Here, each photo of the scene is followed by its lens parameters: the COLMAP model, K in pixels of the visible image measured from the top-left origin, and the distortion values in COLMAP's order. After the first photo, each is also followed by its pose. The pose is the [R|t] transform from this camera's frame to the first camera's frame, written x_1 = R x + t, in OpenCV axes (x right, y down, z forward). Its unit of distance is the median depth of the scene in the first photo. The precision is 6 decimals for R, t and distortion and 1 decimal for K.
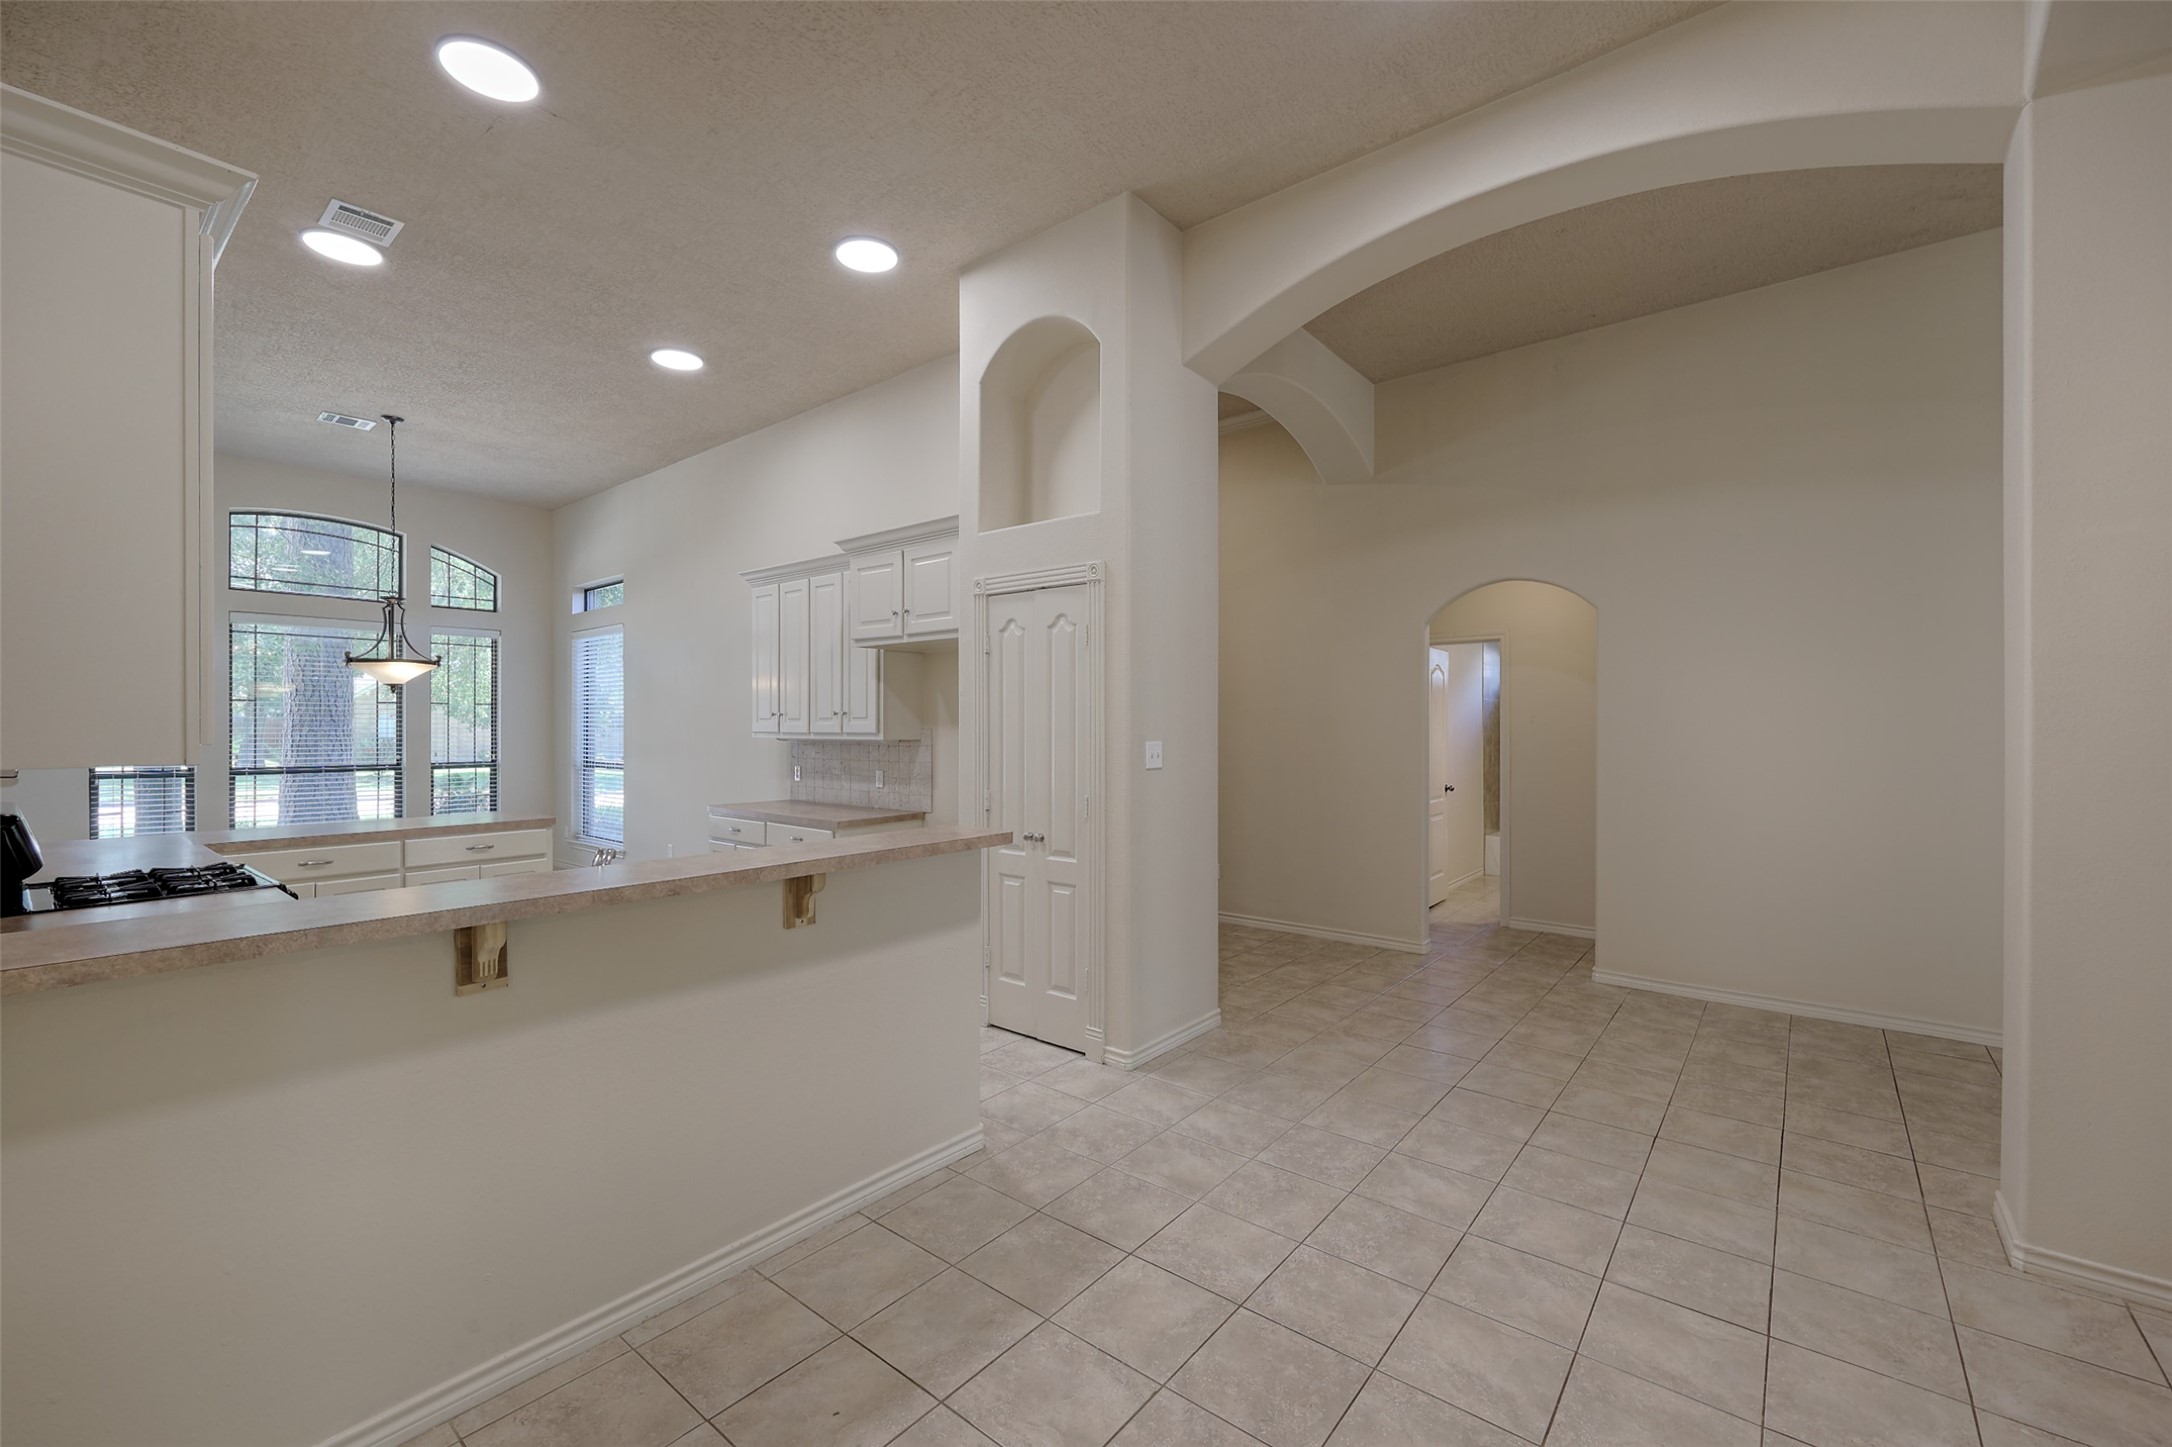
lens RADIAL K [[888.4, 0, 1076.3], [0, 888.4, 723.8], [0, 0, 1]] dist [0.003004, 0.000637]
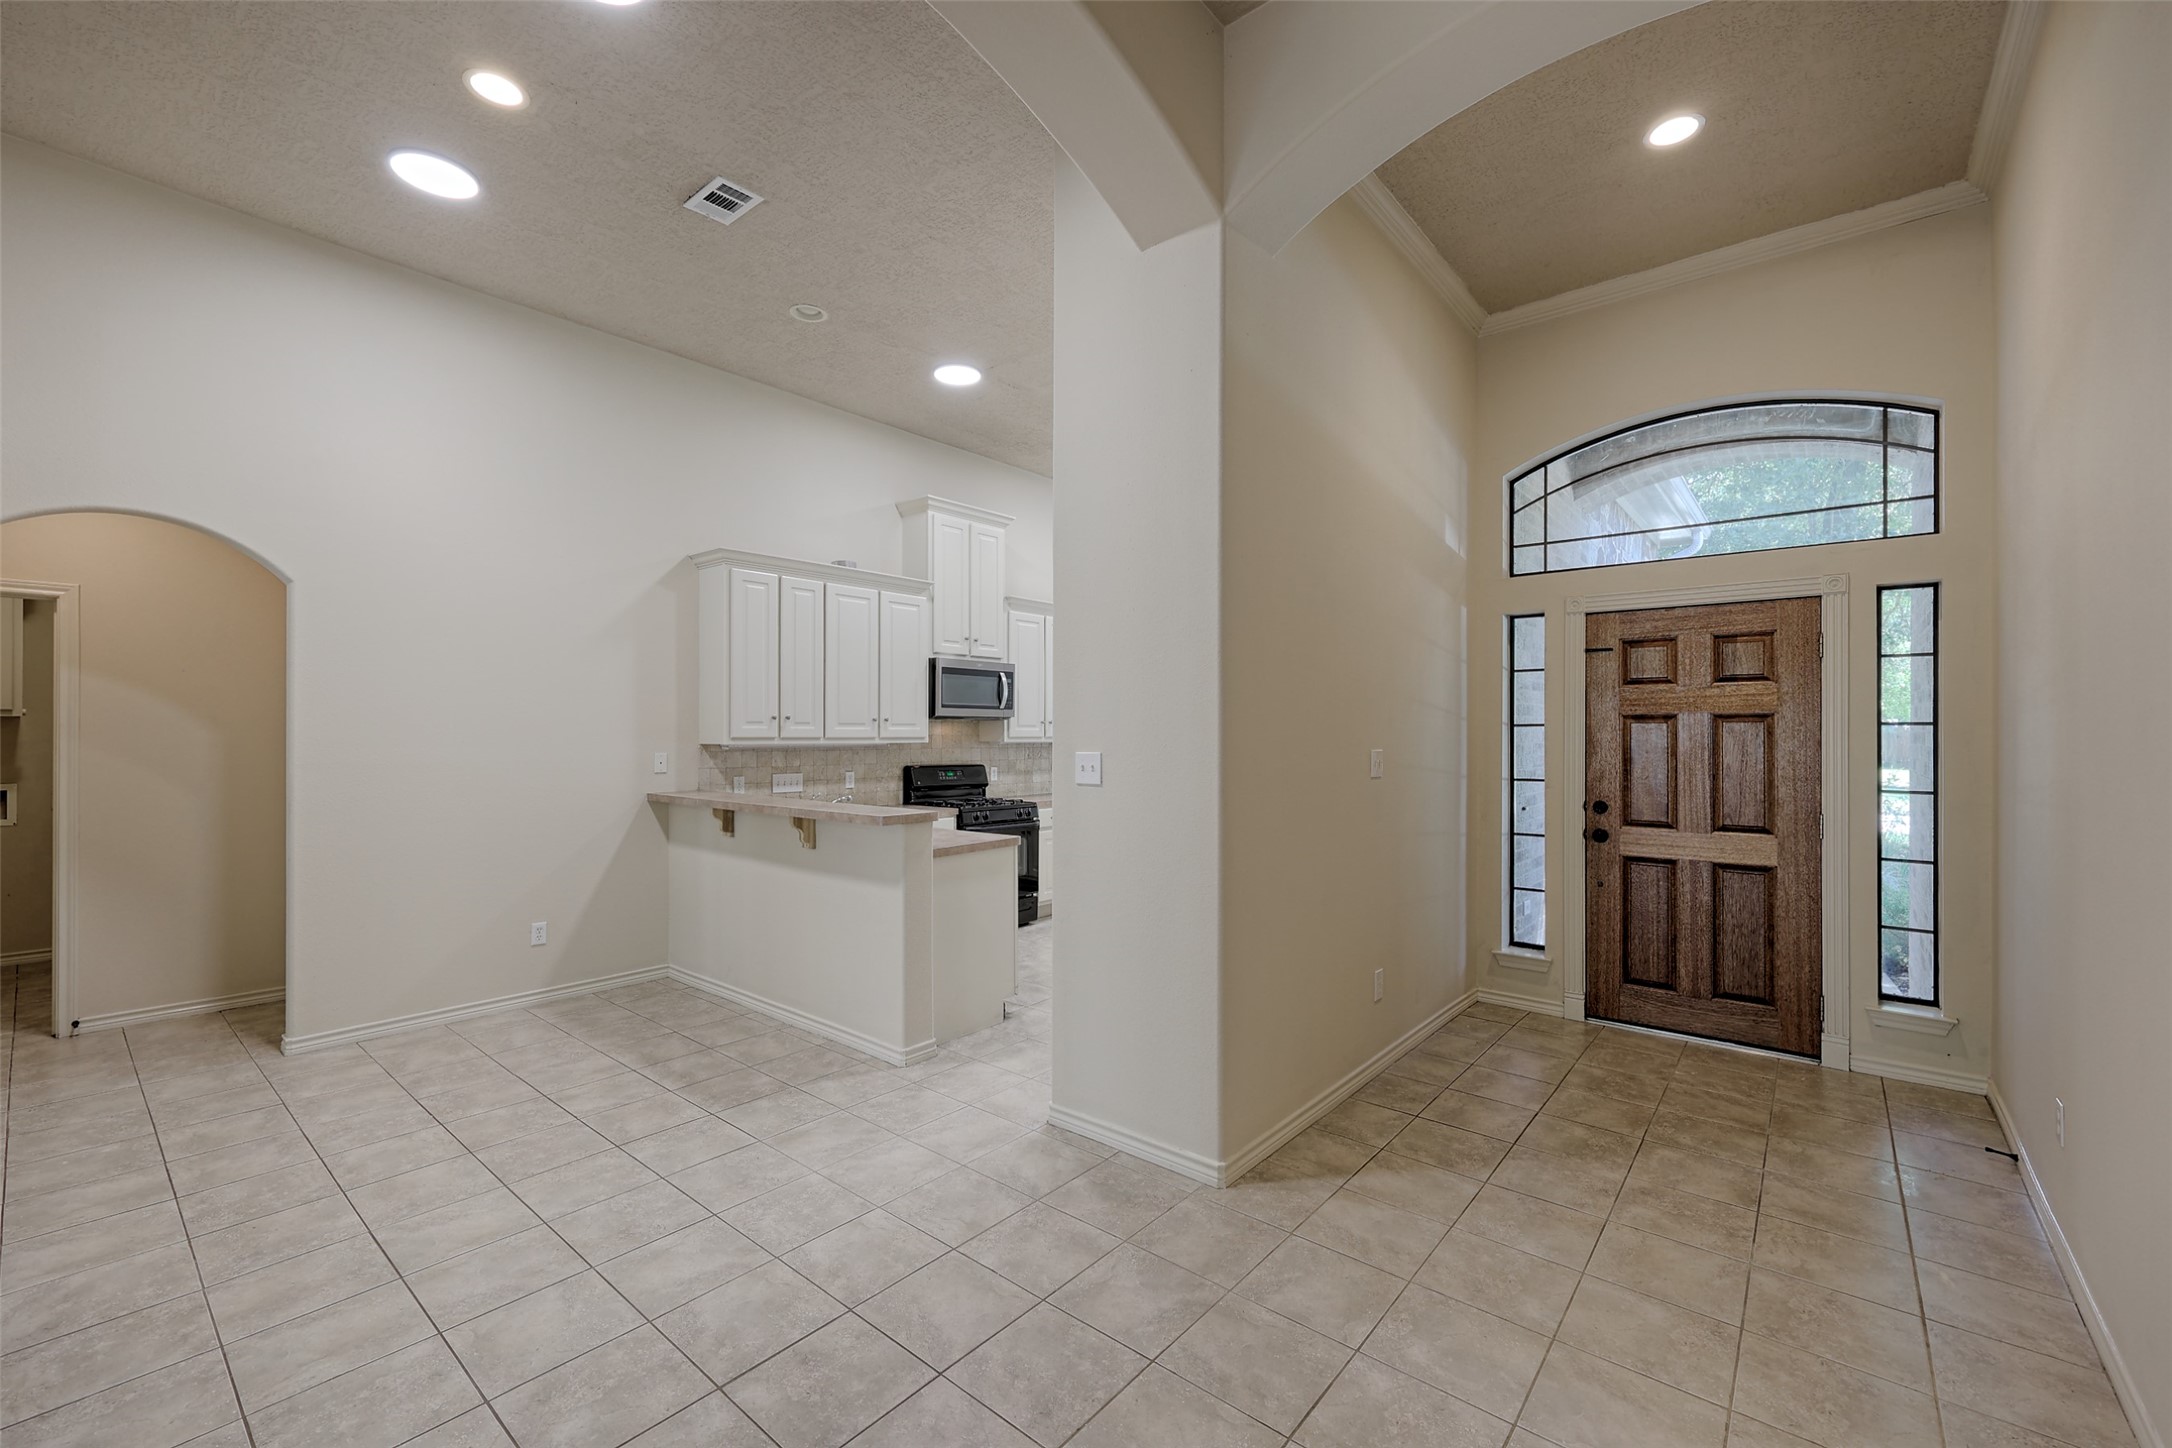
lens RADIAL K [[888.4, 0, 1096.3], [0, 888.4, 726.1], [0, 0, 1]] dist [0.003004, 0.000637]
pose [[-0.006683, -0.008067, -0.999945, 0.909662], [0.000706, 0.999967, -0.008072, 0.003350], [0.999977, -0.000759, -0.006677, 1.013267]]
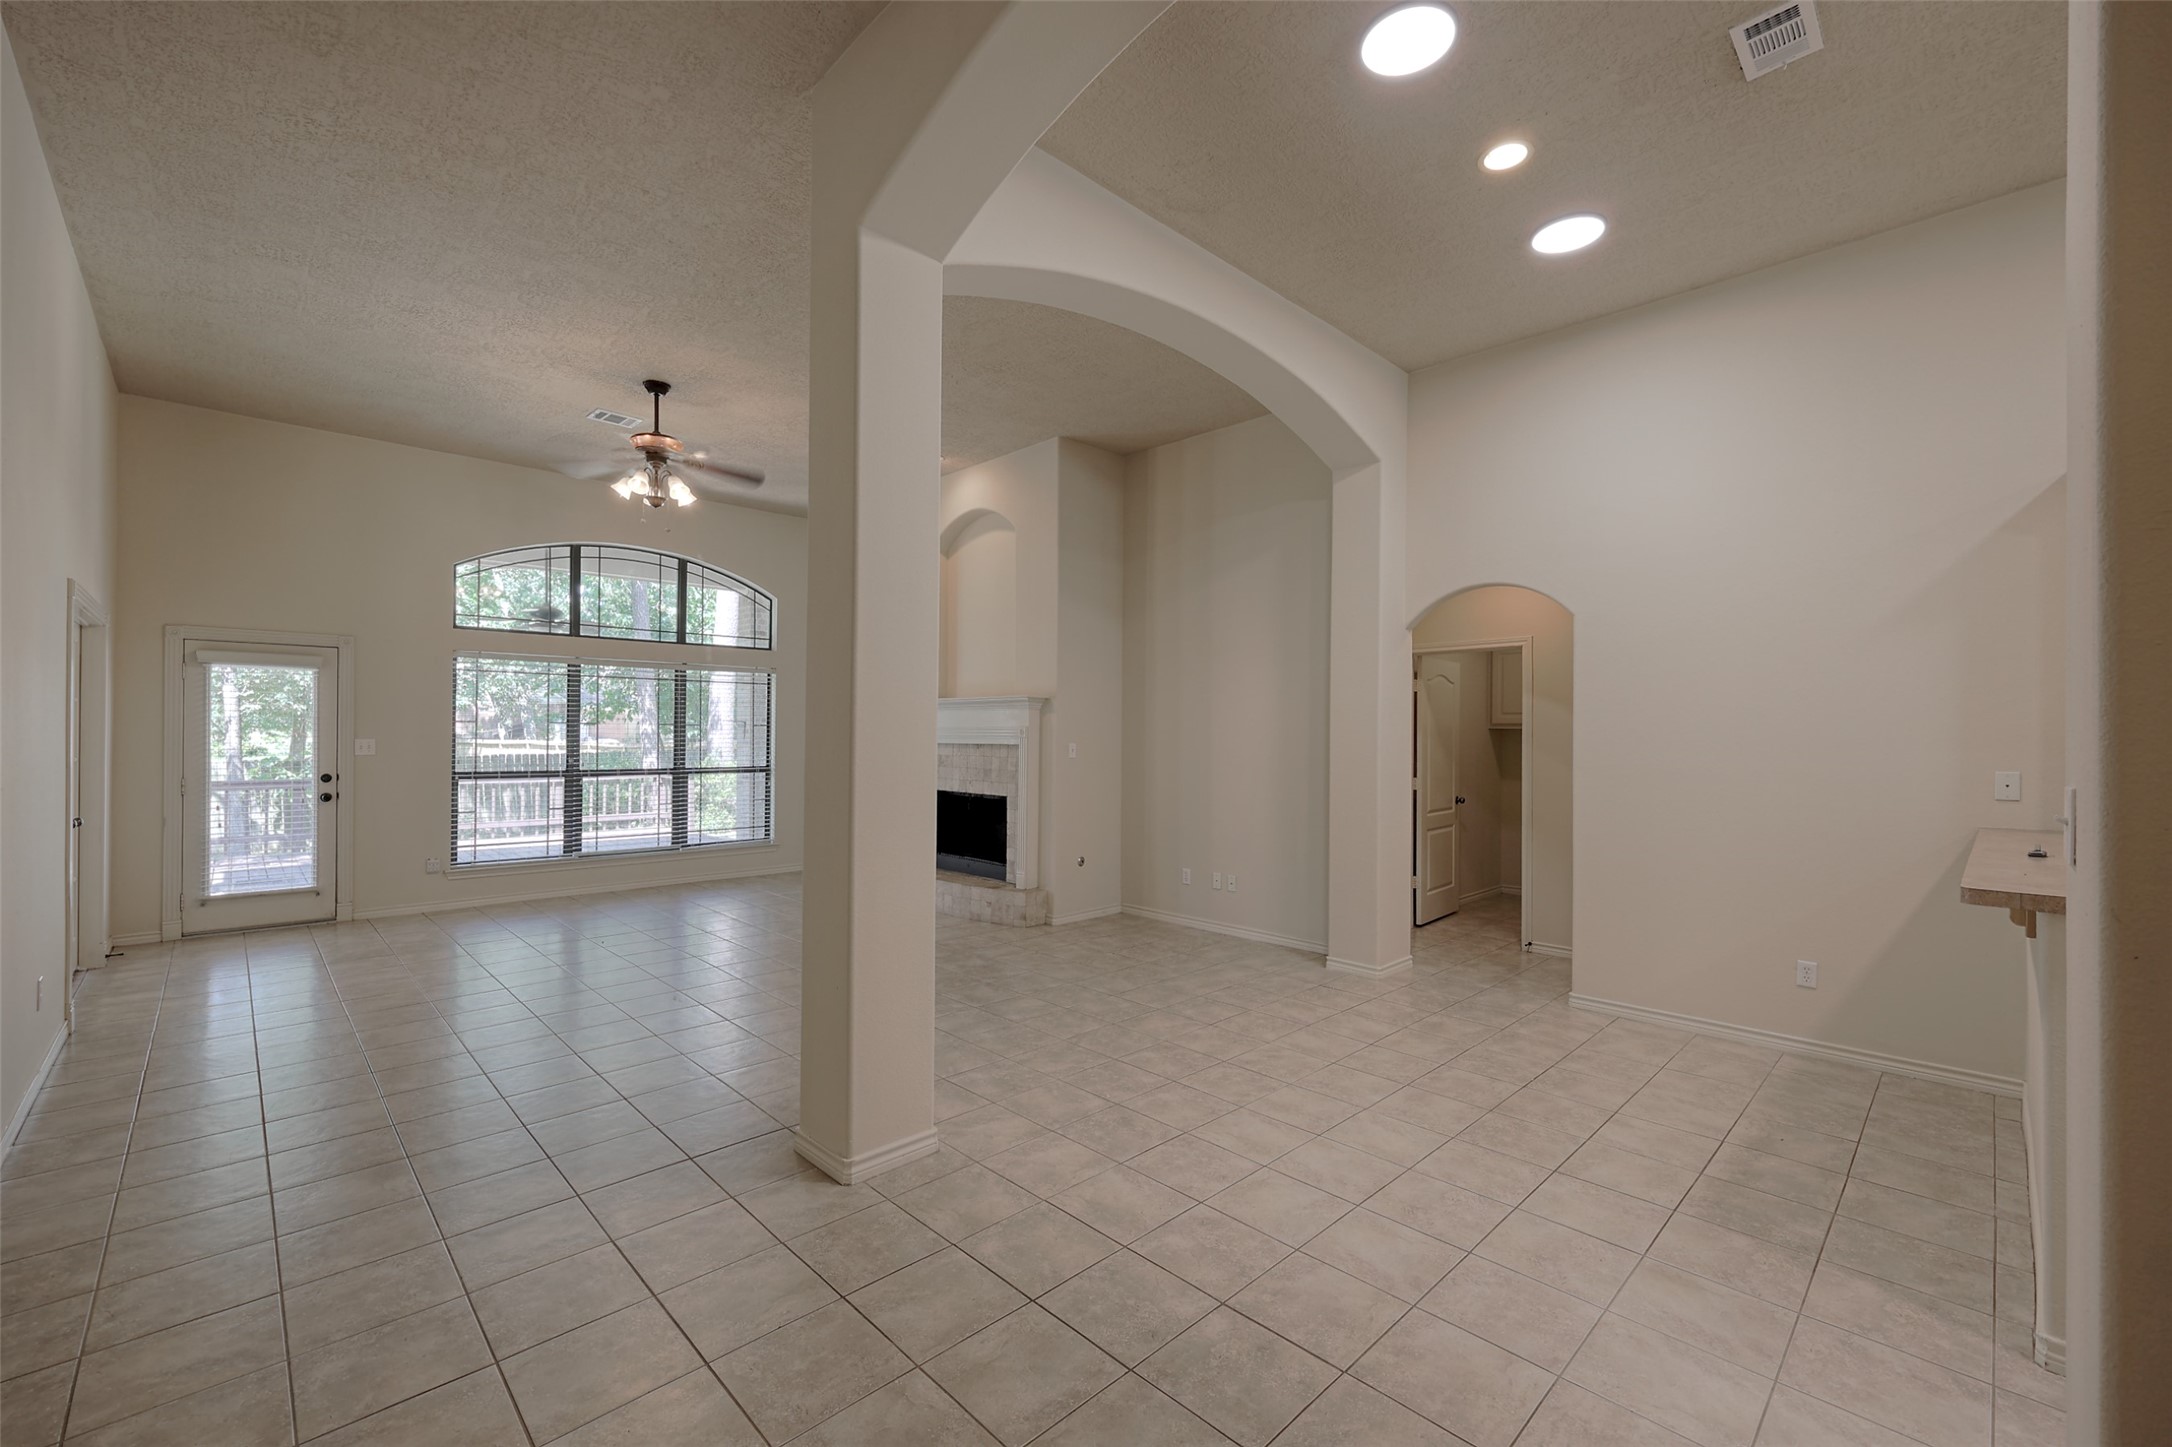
lens RADIAL K [[888.4, 0, 1078.4], [0, 888.4, 730.4], [0, 0, 1]] dist [0.003004, 0.000637]
pose [[-0.993919, -0.007087, 0.109885, 0.434216], [-0.008012, 0.999936, -0.007977, 0.003972], [-0.109822, -0.008809, -0.993912, 1.390413]]
